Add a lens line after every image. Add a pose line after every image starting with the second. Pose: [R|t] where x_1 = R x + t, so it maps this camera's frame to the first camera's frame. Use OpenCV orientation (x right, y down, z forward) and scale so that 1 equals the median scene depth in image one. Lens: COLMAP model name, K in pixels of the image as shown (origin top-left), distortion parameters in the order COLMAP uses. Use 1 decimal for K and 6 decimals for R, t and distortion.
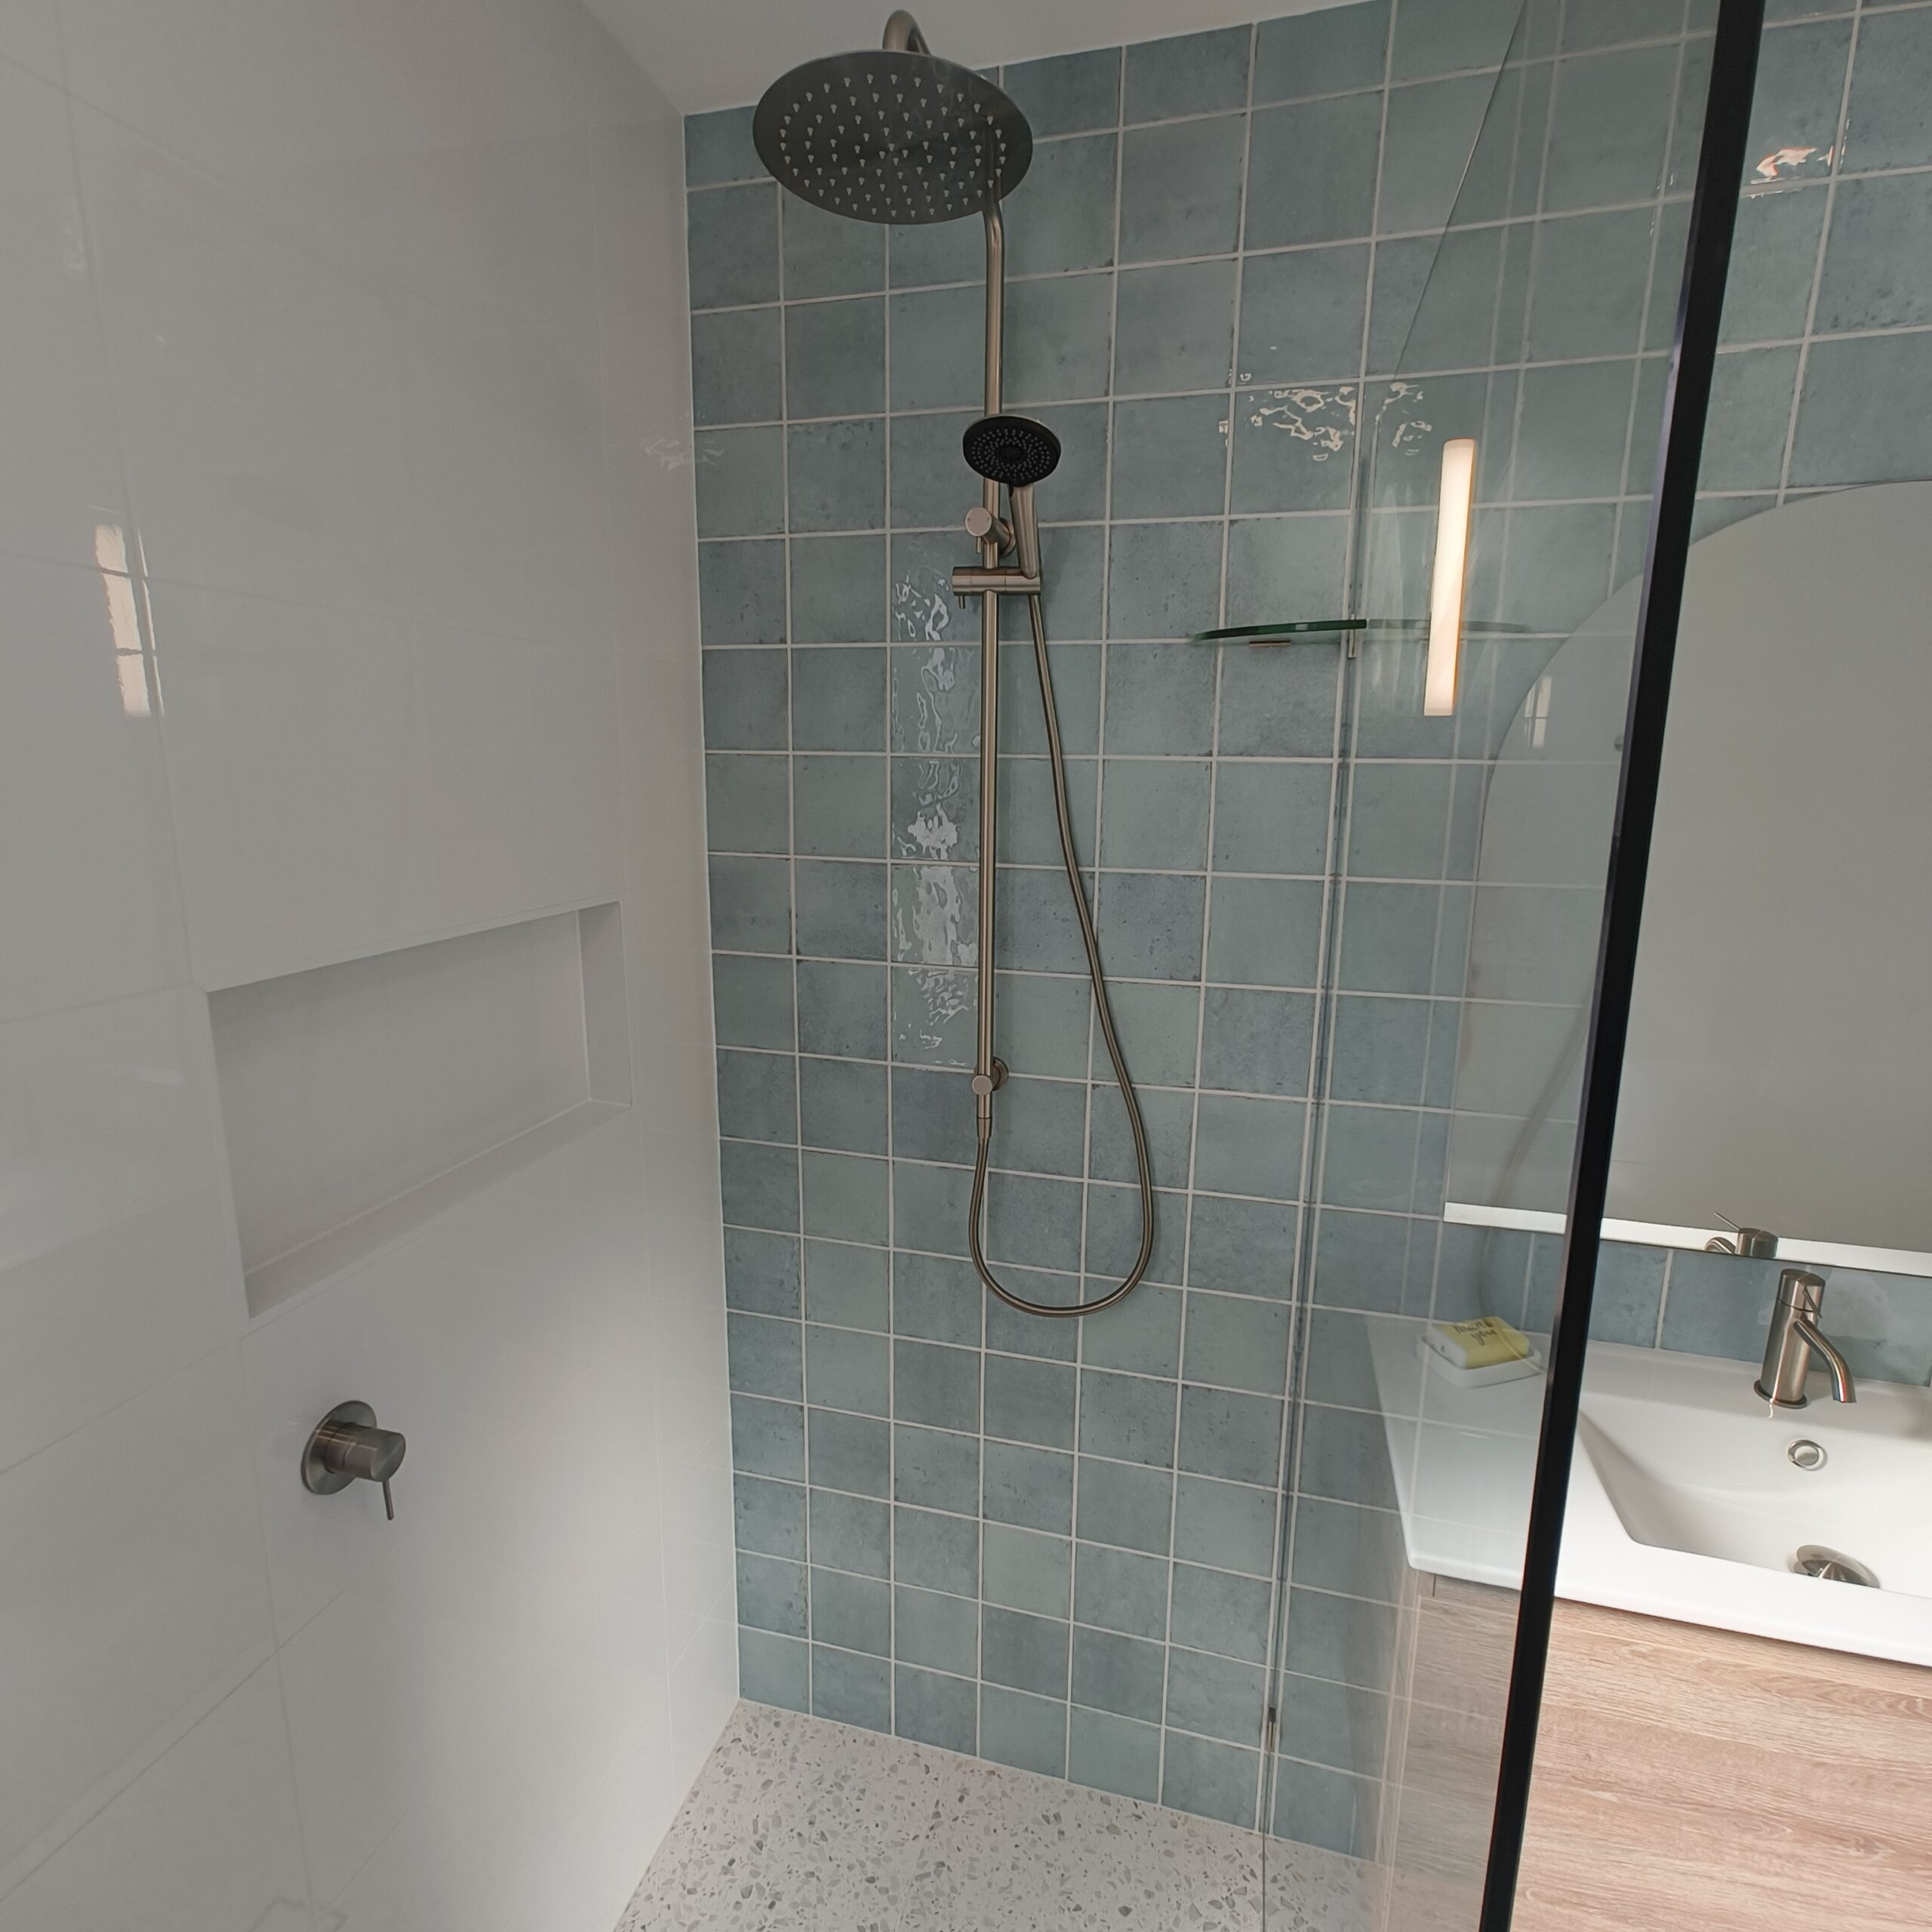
lens RADIAL K [[1055.2, 0, 966.0], [0, 1055.2, 972.8], [0, 0, 1]] dist [-0.006777, 0.006593]
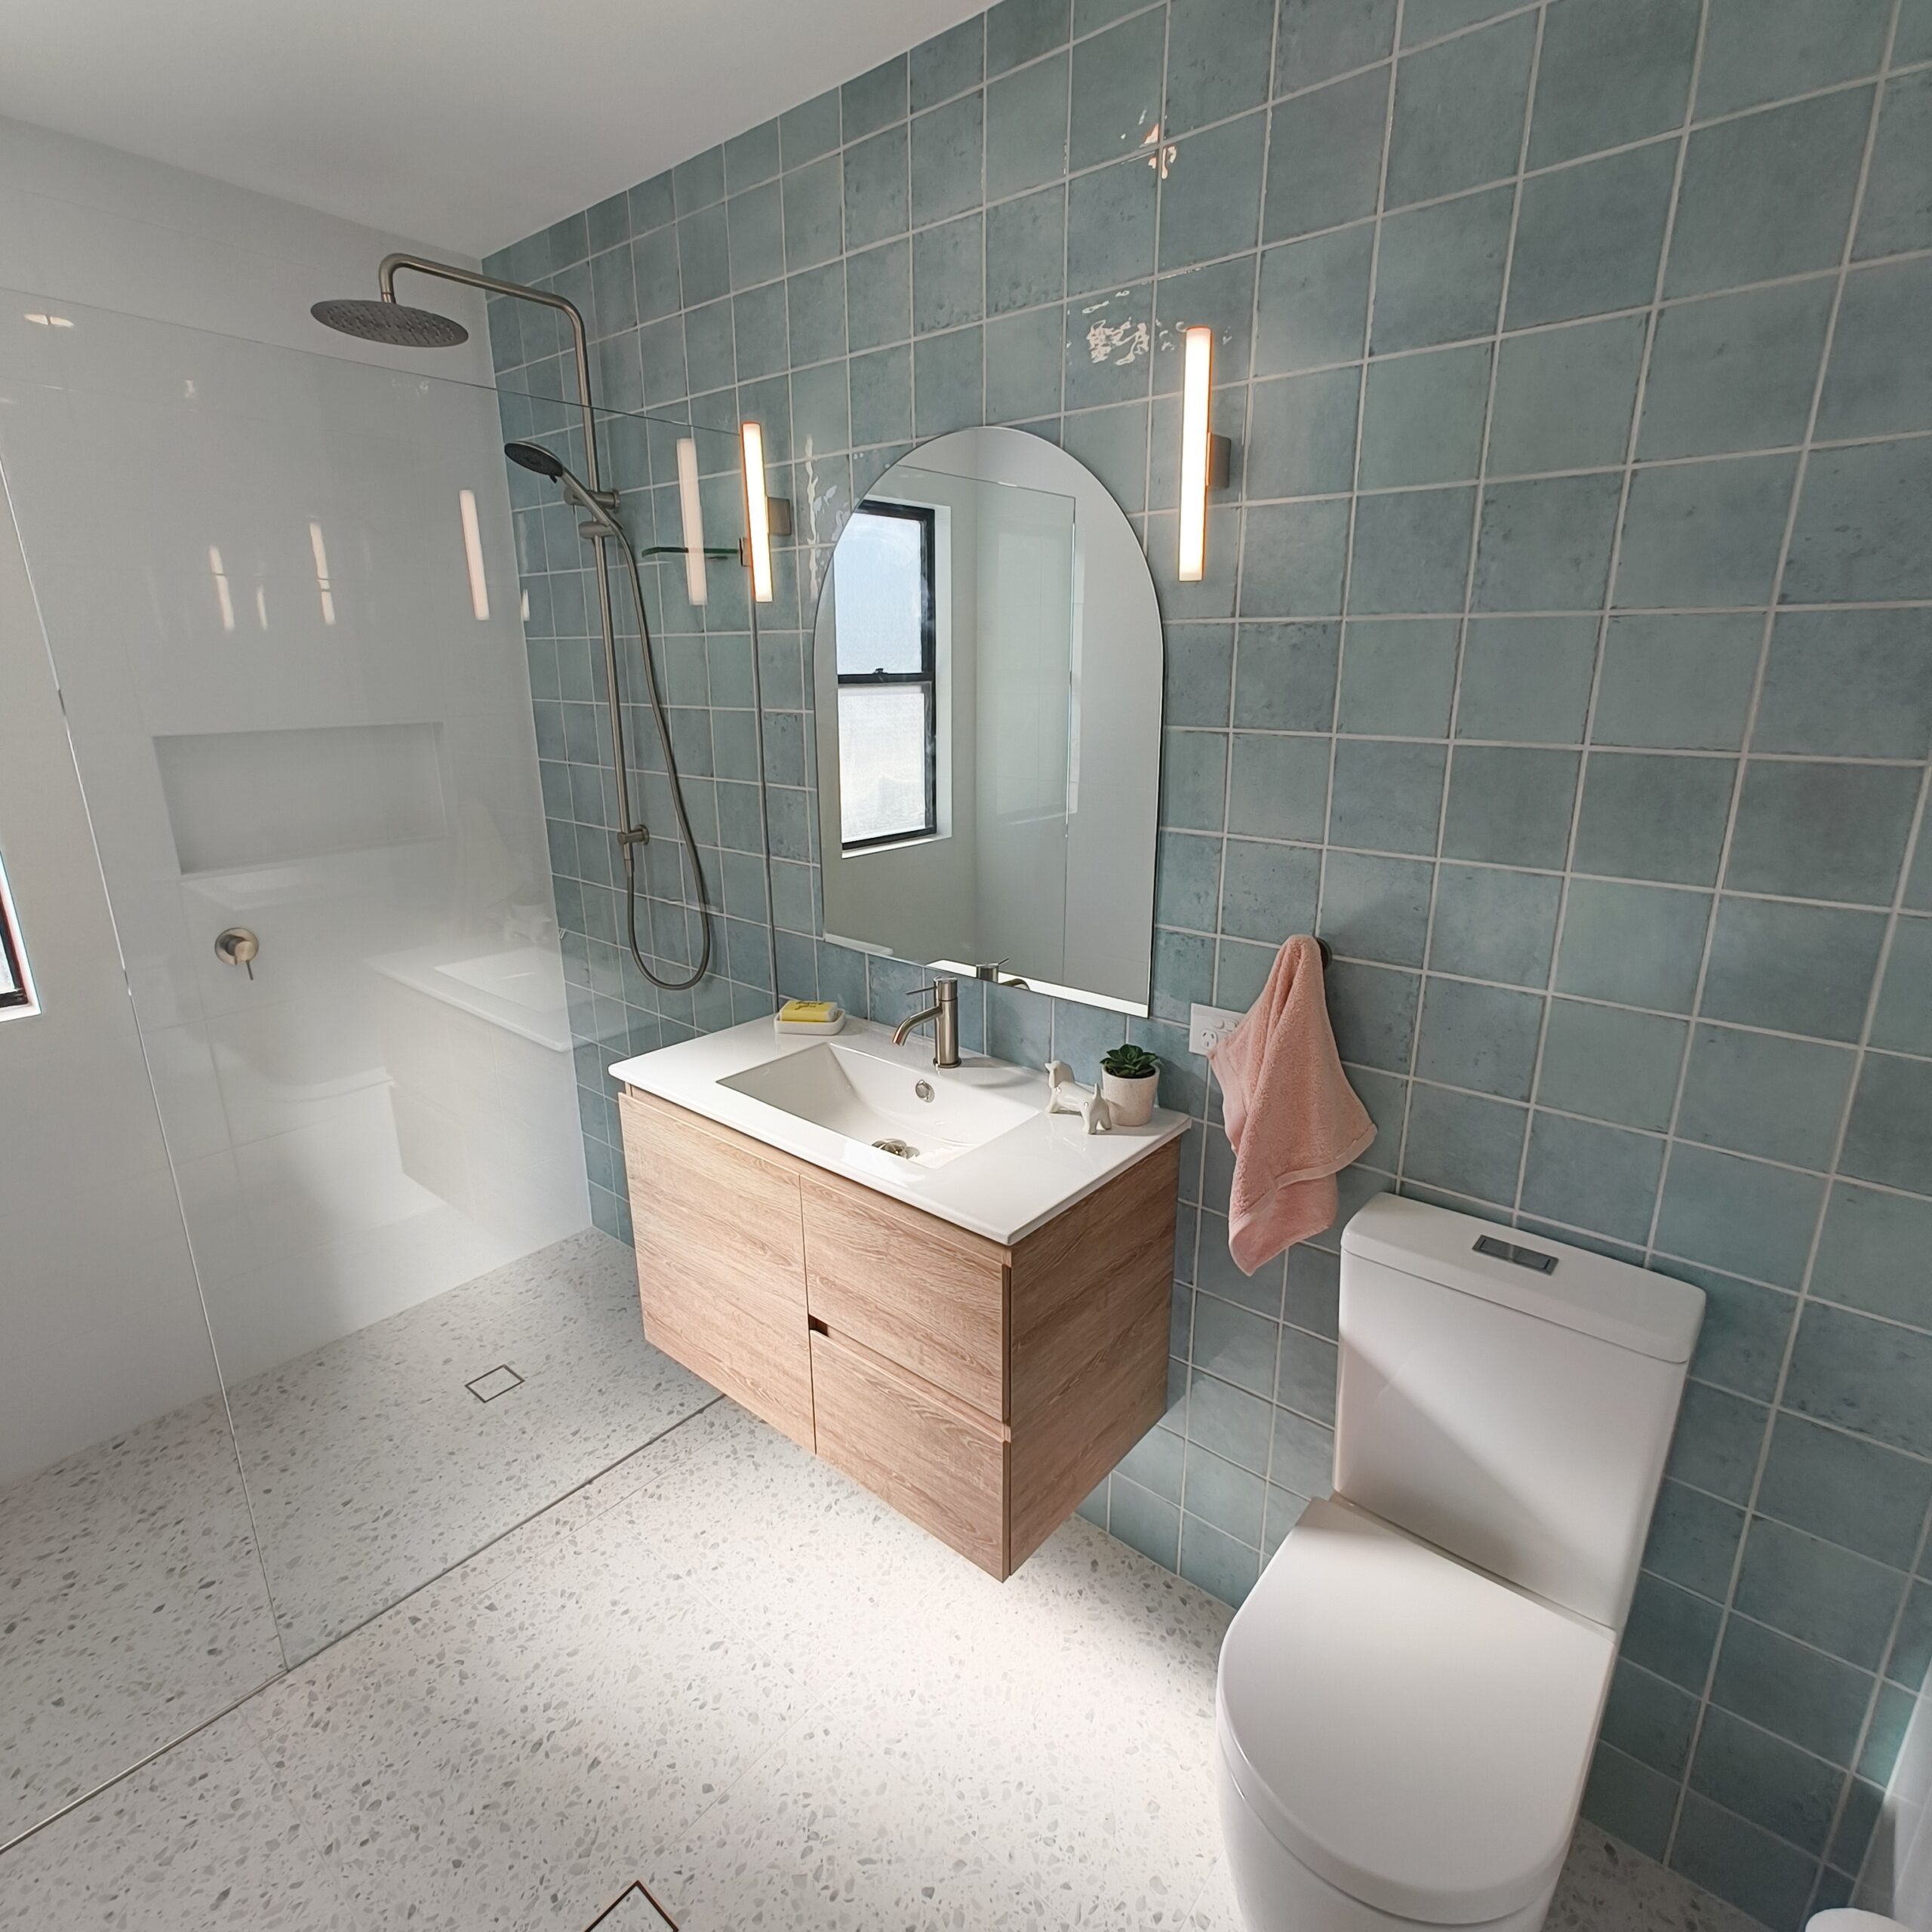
lens RADIAL K [[1055.2, 0, 971.9], [0, 1055.2, 962.5], [0, 0, 1]] dist [-0.006777, 0.006593]
pose [[0.909348, 0.104627, -0.402666, 1.253063], [-0.068762, 0.992347, 0.102561, 0.094891], [0.410315, -0.065576, 0.909583, -0.306920]]
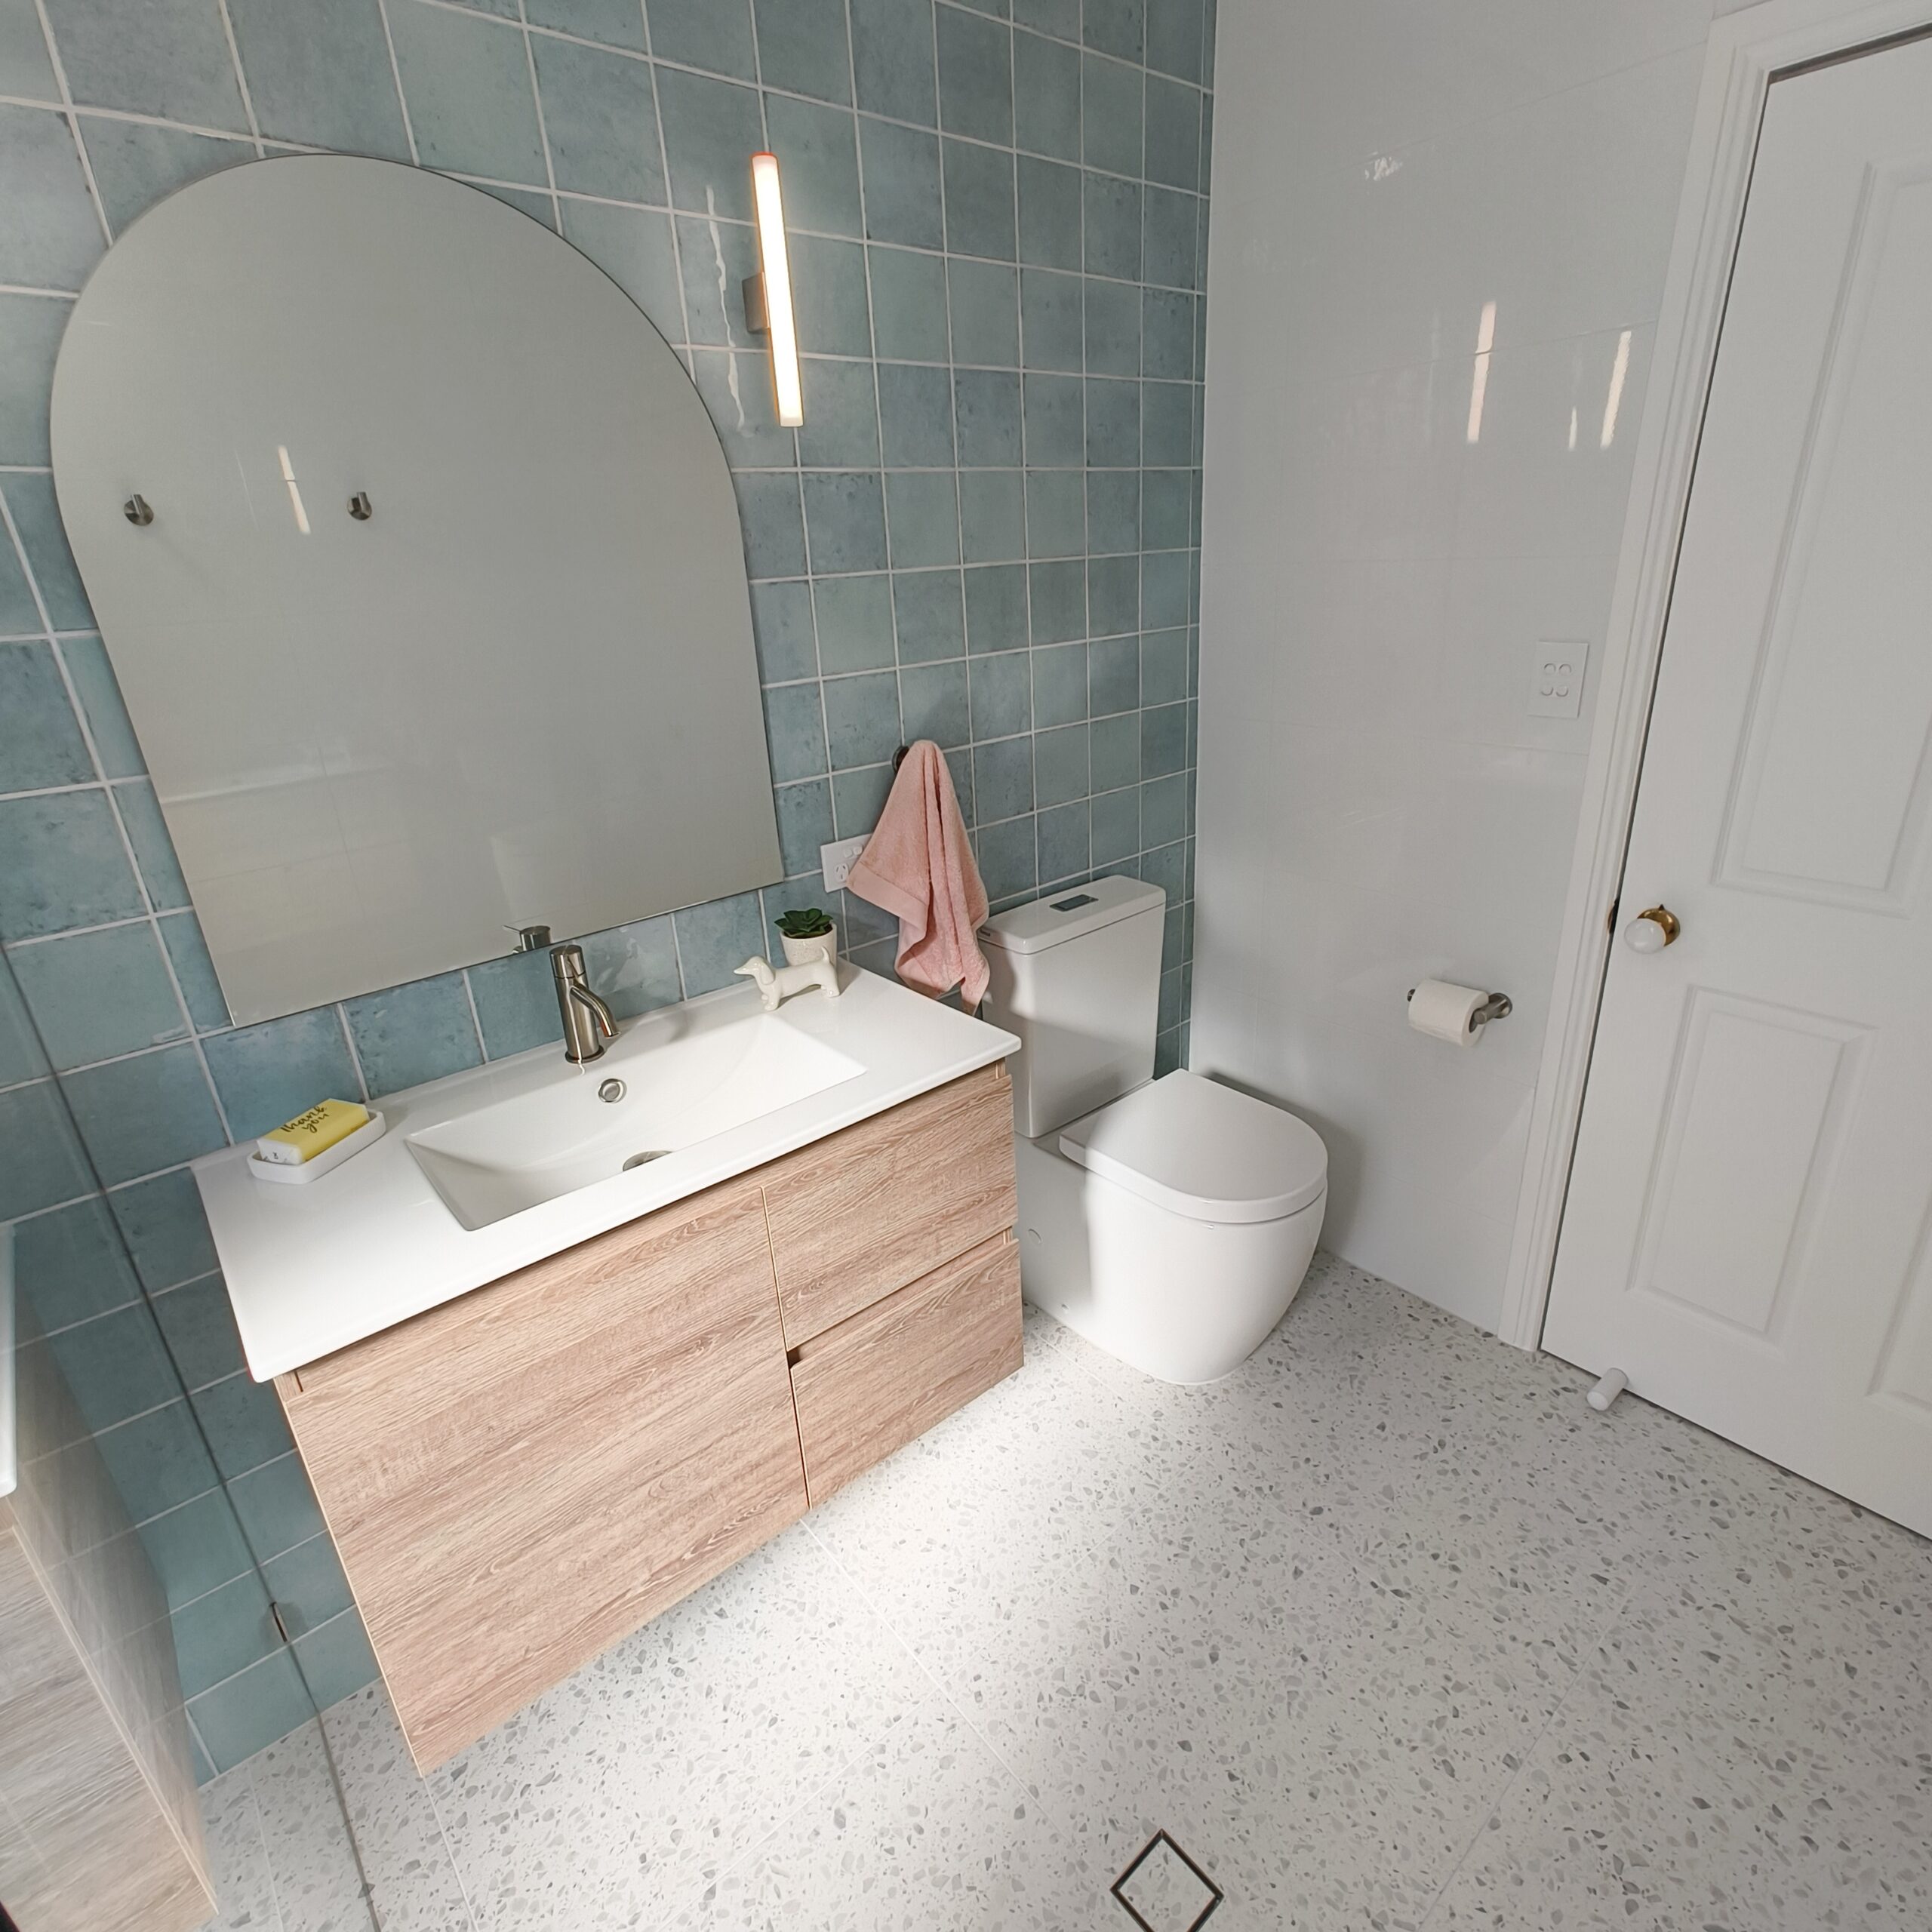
lens RADIAL K [[1055.2, 0, 956.8], [0, 1055.2, 966.5], [0, 0, 1]] dist [-0.006777, 0.006593]
pose [[0.563974, -0.340142, 0.752487, 0.147087], [0.217344, 0.940243, 0.262118, 0.085199], [-0.796677, 0.015721, 0.604200, -0.025088]]
